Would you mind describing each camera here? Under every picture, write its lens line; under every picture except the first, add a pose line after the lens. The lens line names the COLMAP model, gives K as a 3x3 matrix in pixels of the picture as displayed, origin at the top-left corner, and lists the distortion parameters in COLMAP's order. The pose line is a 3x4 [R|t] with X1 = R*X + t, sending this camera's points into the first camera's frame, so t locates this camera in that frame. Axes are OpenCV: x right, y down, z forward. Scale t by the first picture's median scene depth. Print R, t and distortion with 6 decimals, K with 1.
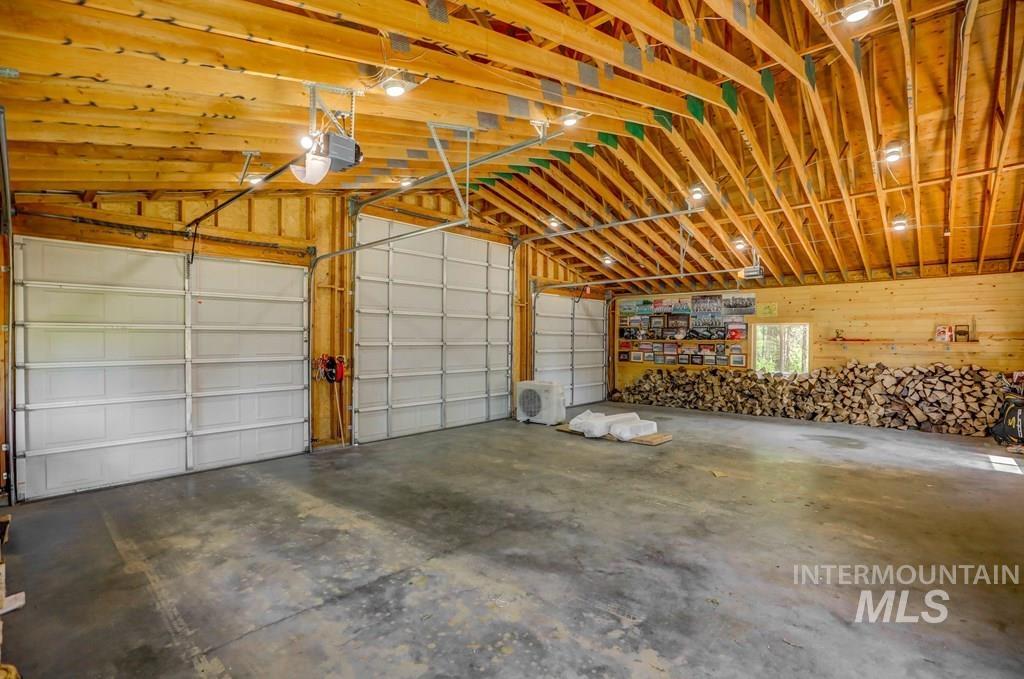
lens RADIAL K [[468.1, 0, 513.2], [0, 468.1, 341.4], [0, 0, 1]] dist [-0.000446, 0.000420]
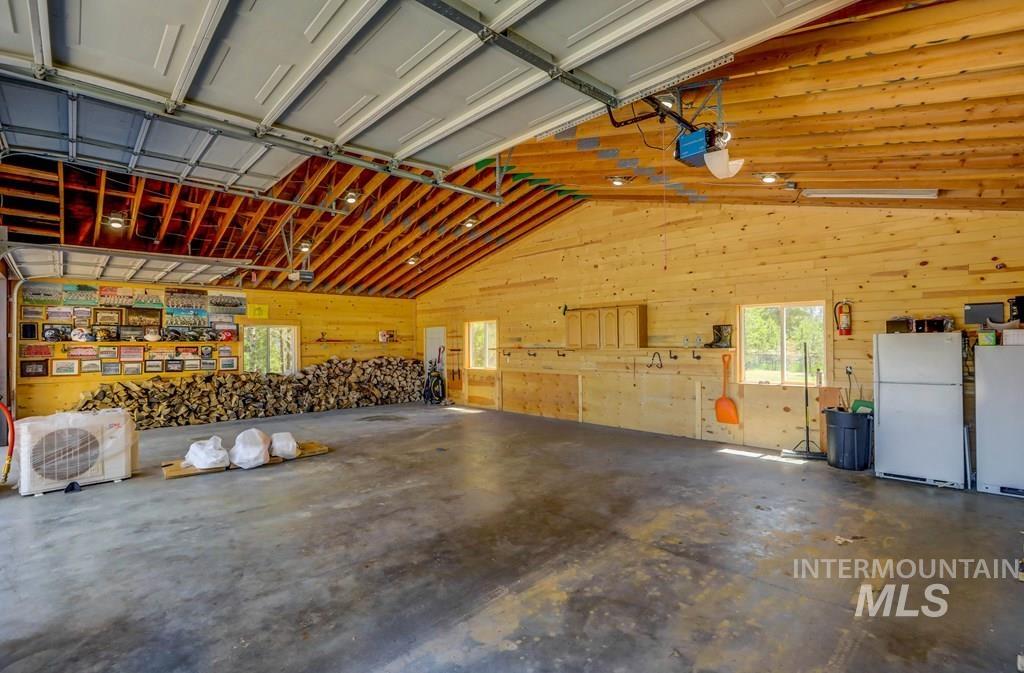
lens RADIAL K [[493.0, 0, 513.2], [0, 493.0, 336.0], [0, 0, 1]] dist [0.000346, -0.000040]
pose [[0.089810, 0.006515, 0.995938, -0.443852], [0.008698, 0.999935, -0.007326, -0.001965], [-0.995921, 0.009320, 0.089747, 0.353474]]
